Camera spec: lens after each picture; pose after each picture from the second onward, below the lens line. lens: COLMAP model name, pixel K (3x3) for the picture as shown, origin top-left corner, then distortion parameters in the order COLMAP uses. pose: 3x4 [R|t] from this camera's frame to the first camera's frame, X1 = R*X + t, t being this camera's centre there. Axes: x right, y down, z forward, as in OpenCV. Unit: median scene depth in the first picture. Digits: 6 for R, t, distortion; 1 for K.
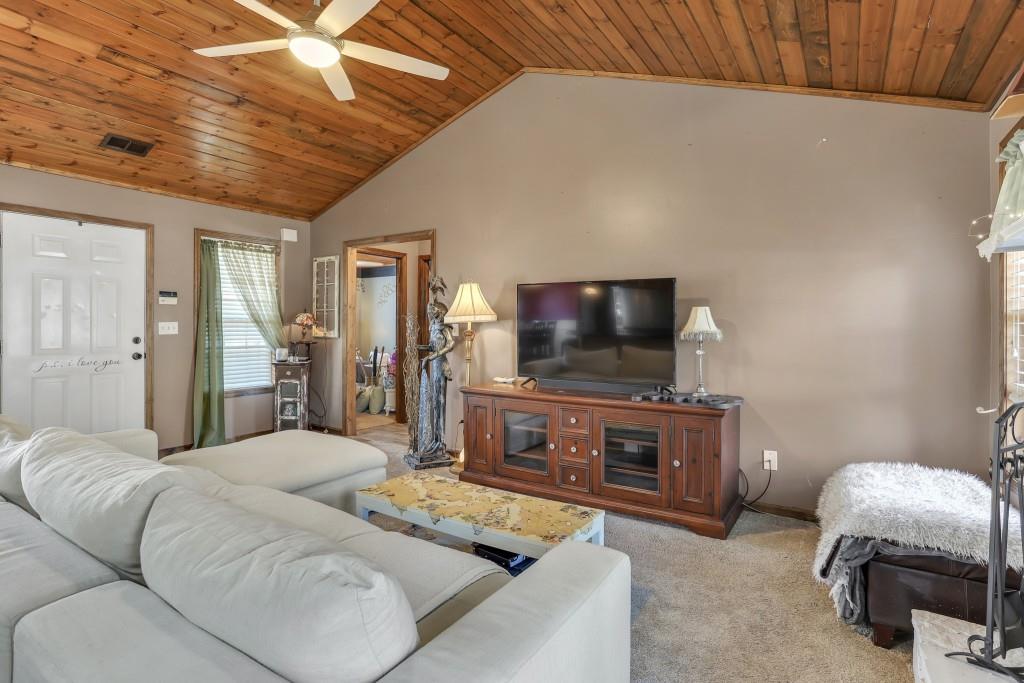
lens RADIAL K [[515.9, 0, 512.5], [0, 515.9, 324.2], [0, 0, 1]] dist [-0.047678, 0.032705]
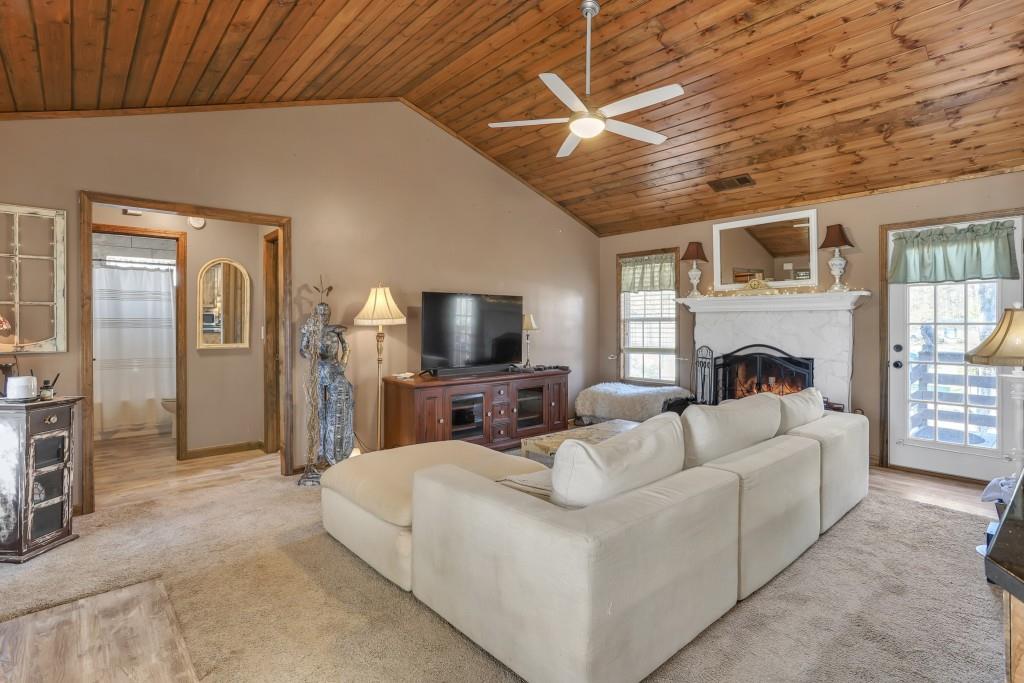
lens RADIAL K [[515.9, 0, 512.5], [0, 515.9, 324.2], [0, 0, 1]] dist [-0.047678, 0.032705]
pose [[0.268867, -0.006083, 0.963158, -0.925955], [0.003870, 0.999979, 0.005235, -0.007887], [-0.963170, 0.002320, 0.268884, 0.429470]]
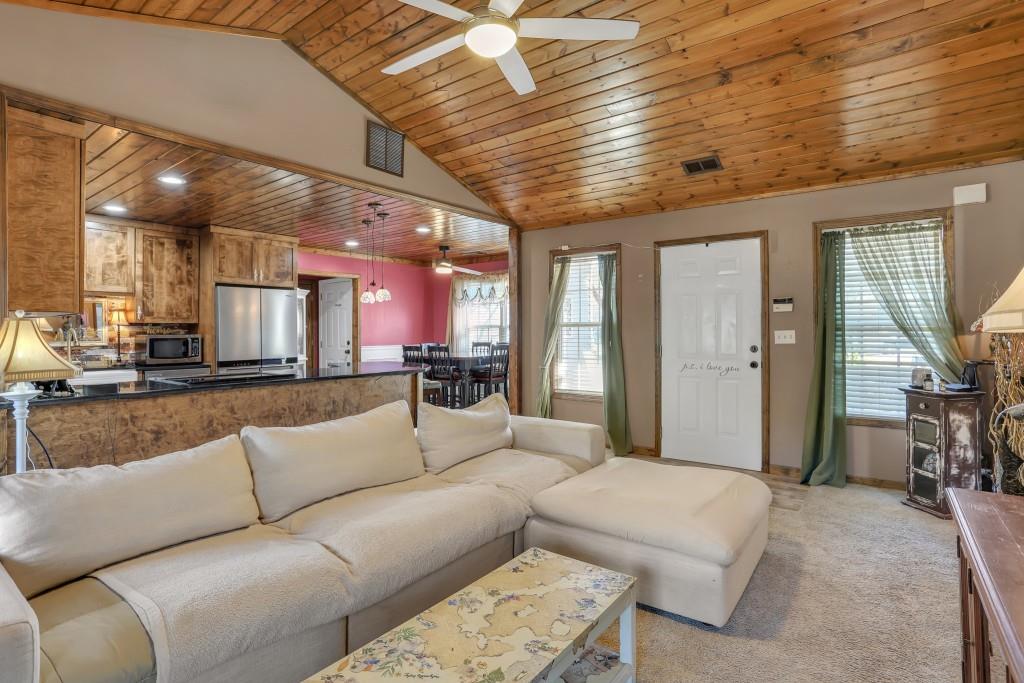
lens RADIAL K [[504.2, 0, 517.7], [0, 504.2, 327.6], [0, 0, 1]] dist [-0.052769, 0.030051]
pose [[-0.058186, -0.008440, -0.998270, 0.264238], [0.005162, 0.999948, -0.008755, -0.004469], [0.998292, -0.005663, -0.058139, 0.573877]]
